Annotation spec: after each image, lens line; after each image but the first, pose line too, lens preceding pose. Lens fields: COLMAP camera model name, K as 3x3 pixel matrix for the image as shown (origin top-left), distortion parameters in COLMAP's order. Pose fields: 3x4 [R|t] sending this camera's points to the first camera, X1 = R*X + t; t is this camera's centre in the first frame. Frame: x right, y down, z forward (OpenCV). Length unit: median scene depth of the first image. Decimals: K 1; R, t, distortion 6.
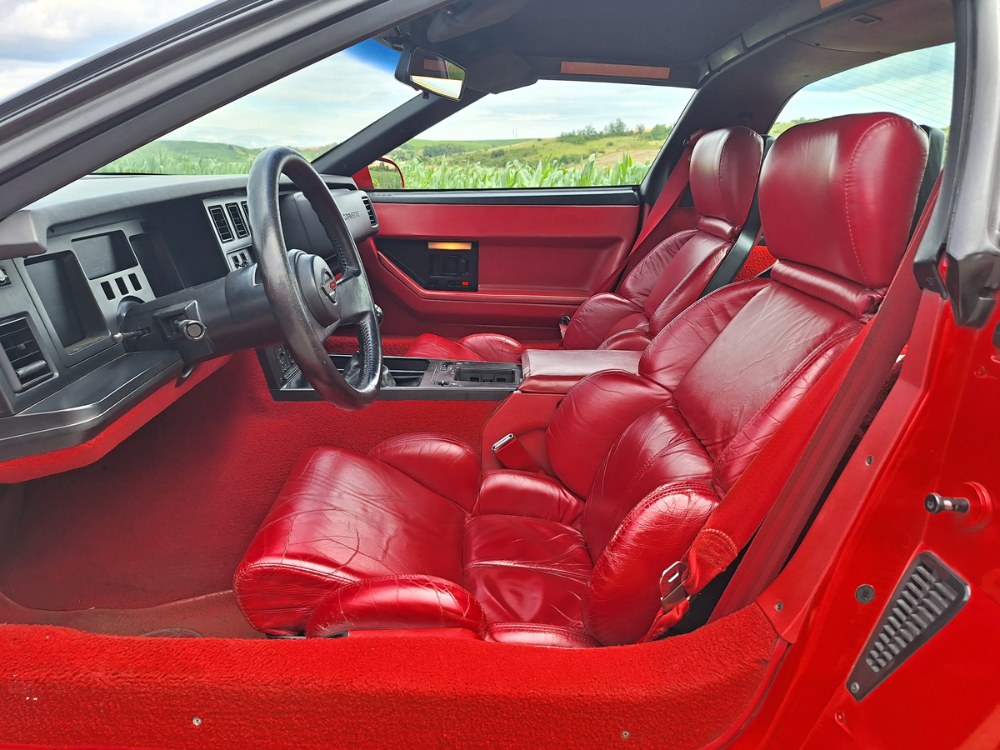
lens RADIAL K [[699.8, 0, 500.0], [0, 699.8, 375.0], [0, 0, 1]] dist [0.205131, -0.403757]
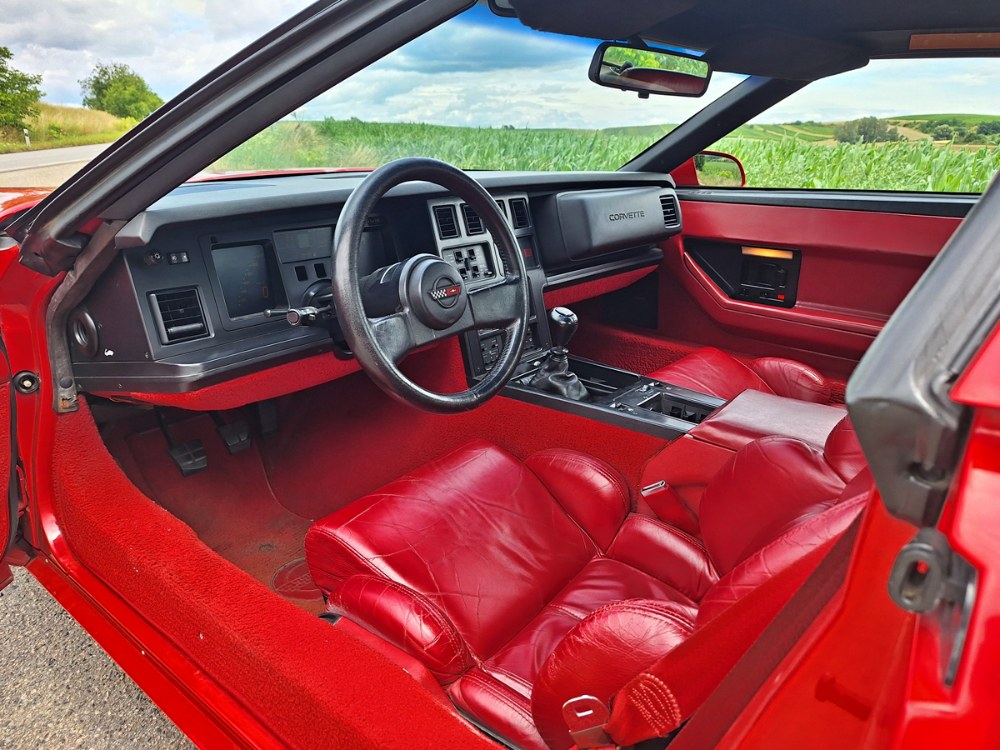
lens RADIAL K [[701.9, 0, 500.0], [0, 701.9, 375.0], [0, 0, 1]] dist [-0.003443, 0.000582]
pose [[0.770324, 0.195477, -0.606951, 0.354734], [-0.177592, 0.979960, 0.090216, -0.085921], [0.612423, 0.038294, 0.789602, 0.191772]]
